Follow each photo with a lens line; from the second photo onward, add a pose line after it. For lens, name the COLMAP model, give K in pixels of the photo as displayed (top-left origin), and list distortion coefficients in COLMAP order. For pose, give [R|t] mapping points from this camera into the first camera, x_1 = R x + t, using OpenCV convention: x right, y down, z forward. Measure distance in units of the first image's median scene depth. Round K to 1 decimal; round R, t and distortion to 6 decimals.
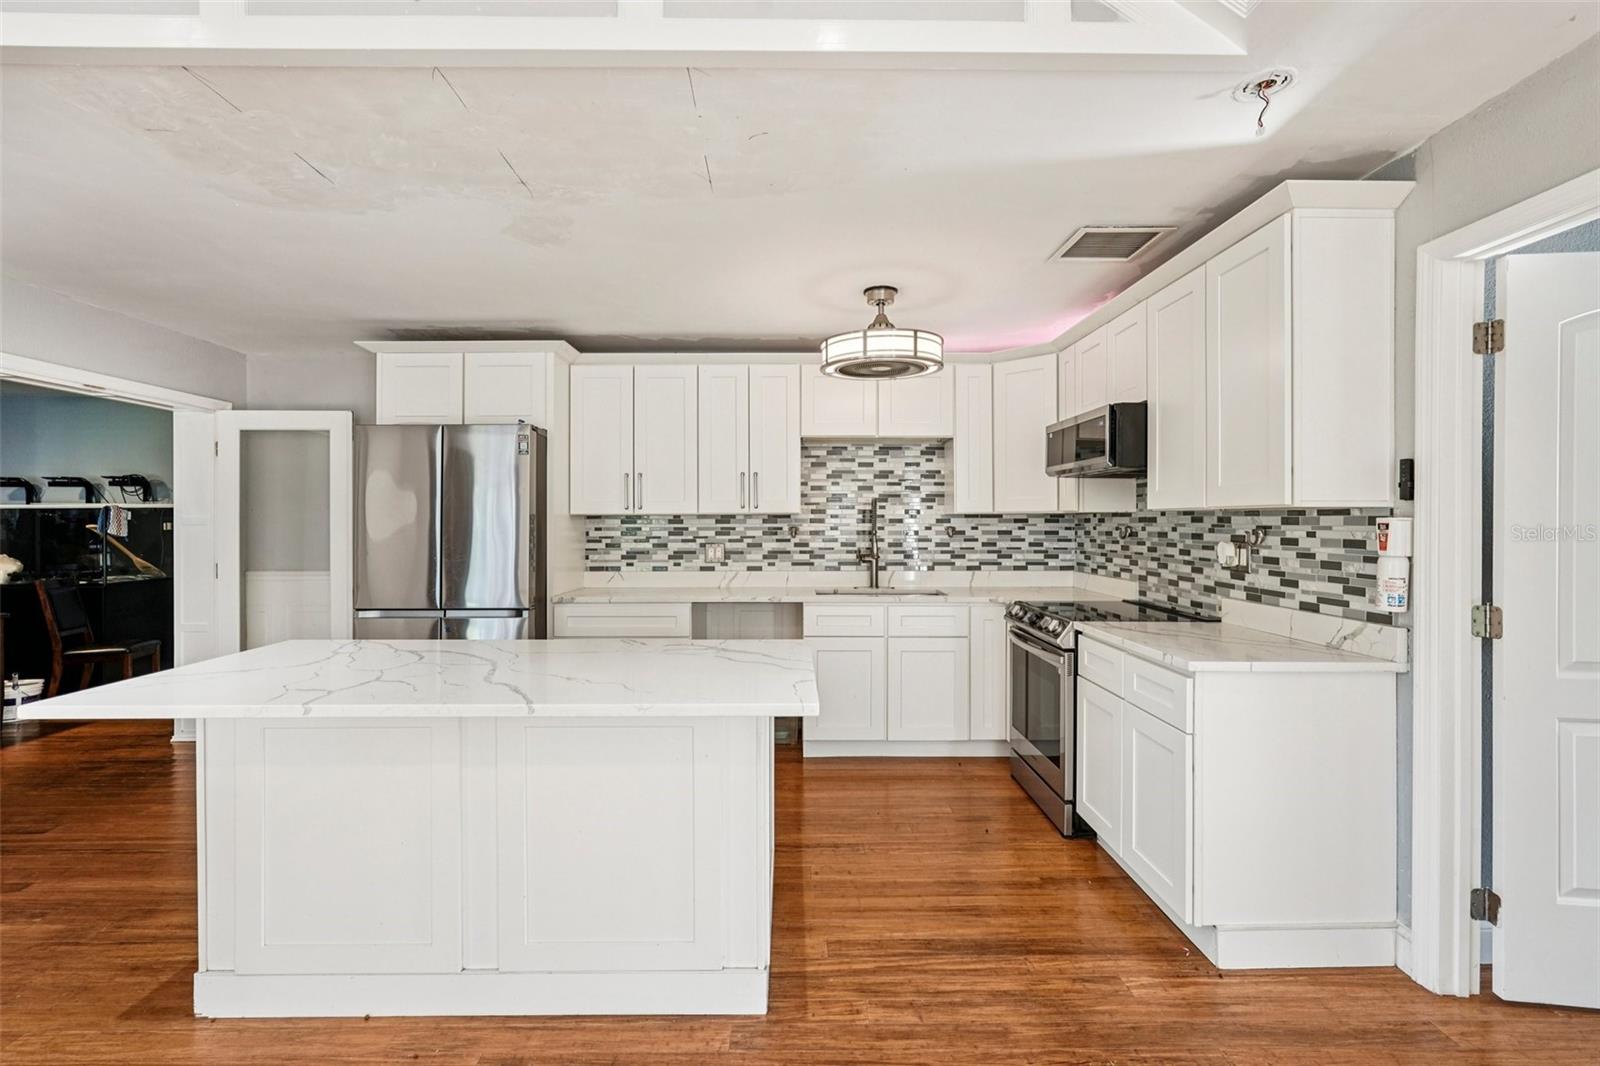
lens RADIAL K [[730.7, 0, 797.3], [0, 730.7, 514.6], [0, 0, 1]] dist [-0.001926, -0.000164]
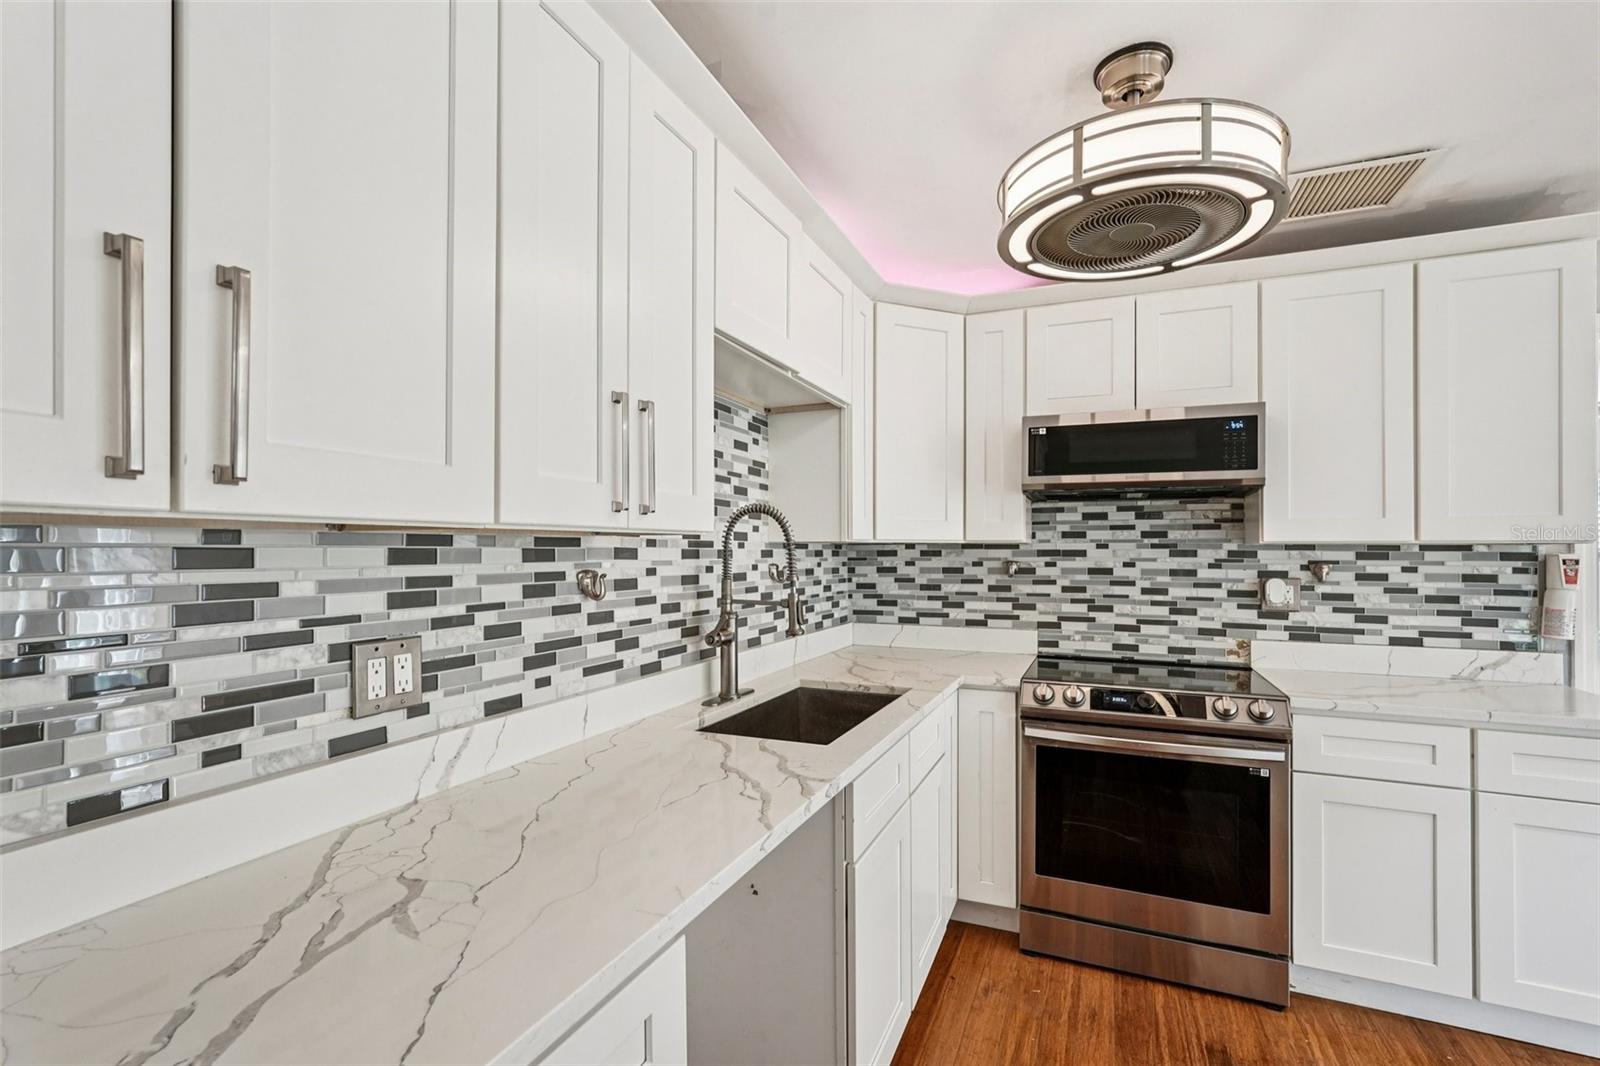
lens RADIAL K [[711.6, 0, 803.5], [0, 711.6, 544.2], [0, 0, 1]] dist [-0.018260, 0.011418]
pose [[0.396748, 0.011435, 0.917856, -0.296591], [-0.011766, 0.999904, -0.007372, 0.005140], [-0.917852, -0.007874, 0.396845, 0.780162]]
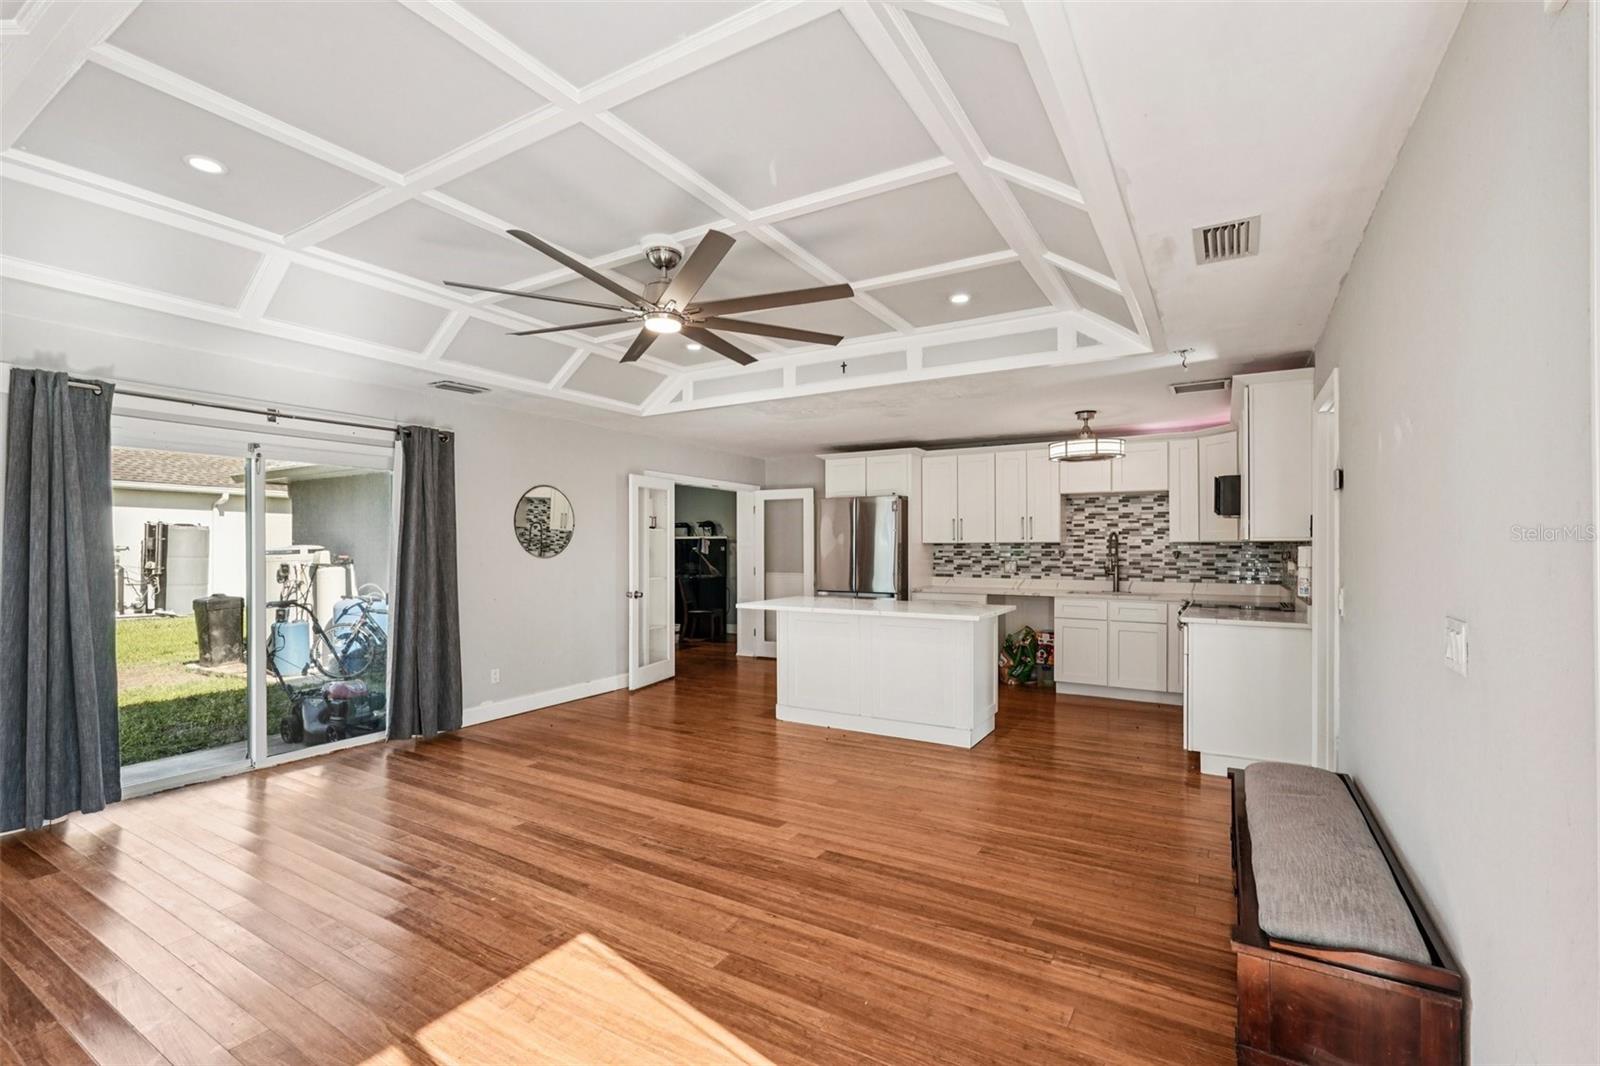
lens RADIAL K [[711.6, 0, 803.5], [0, 711.6, 544.2], [0, 0, 1]] dist [-0.018260, 0.011418]
pose [[0.858193, 0.000144, -0.513327, 0.302661], [0.004435, 0.999961, 0.007694, -0.011429], [0.513308, -0.008879, 0.858158, -0.575582]]
